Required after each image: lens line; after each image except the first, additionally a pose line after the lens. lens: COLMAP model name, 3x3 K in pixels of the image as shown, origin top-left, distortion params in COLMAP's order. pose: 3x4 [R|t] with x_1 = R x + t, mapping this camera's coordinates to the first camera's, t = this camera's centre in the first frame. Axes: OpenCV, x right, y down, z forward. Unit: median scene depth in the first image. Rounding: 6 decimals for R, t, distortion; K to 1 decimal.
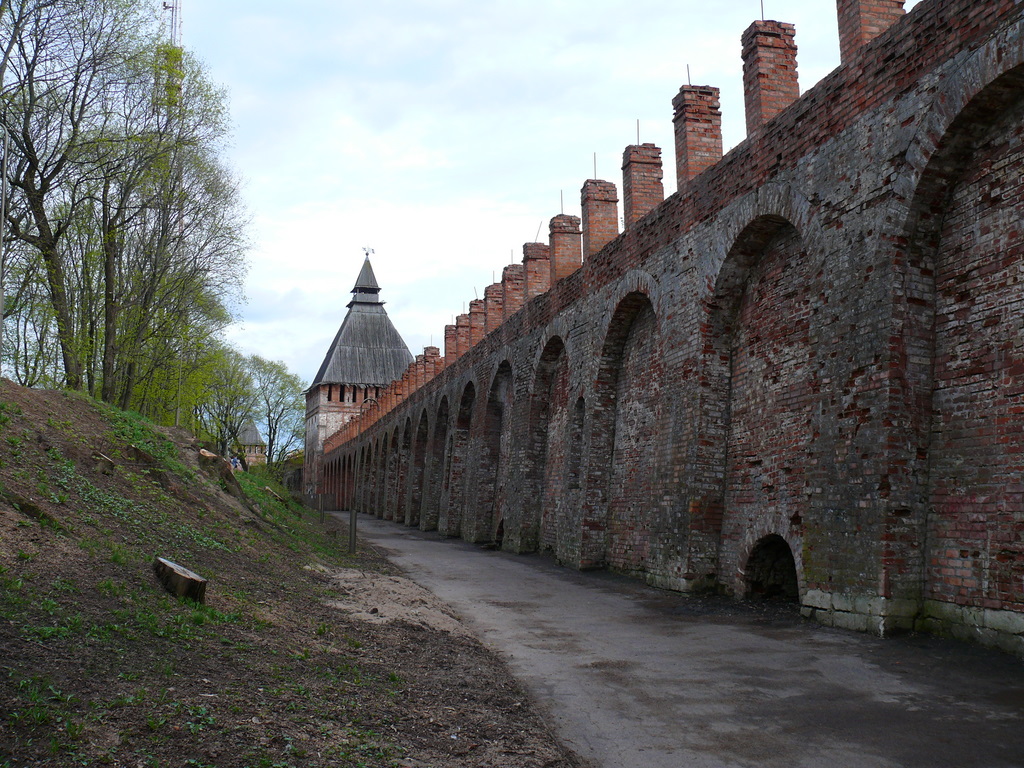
lens RADIAL K [[1145.5, 0, 513.4], [0, 1145.5, 373.2], [0, 0, 1]] dist [-0.156295, 0.000000]
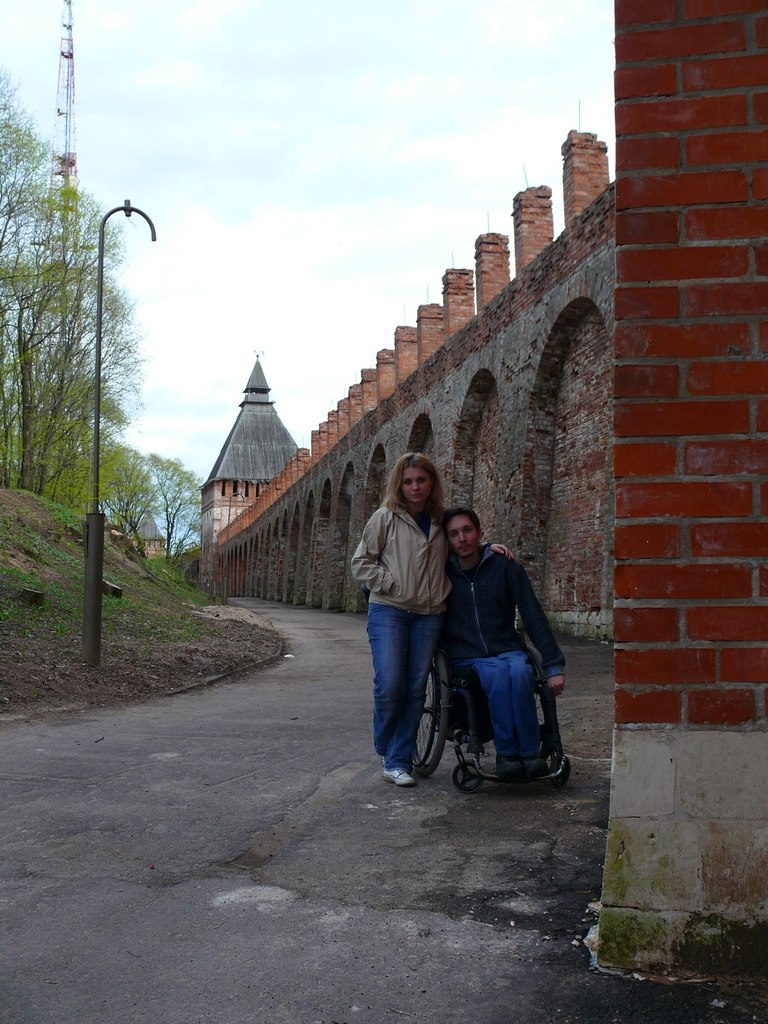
lens RADIAL K [[1145.5, 0, 381.5], [0, 1145.5, 514.9], [0, 0, 1]] dist [-0.156295, 0.000000]
pose [[0.999610, -0.008287, -0.026686, 0.090559], [0.009408, 0.999067, 0.042142, -0.007894], [0.026312, -0.042377, 0.998755, -0.372972]]
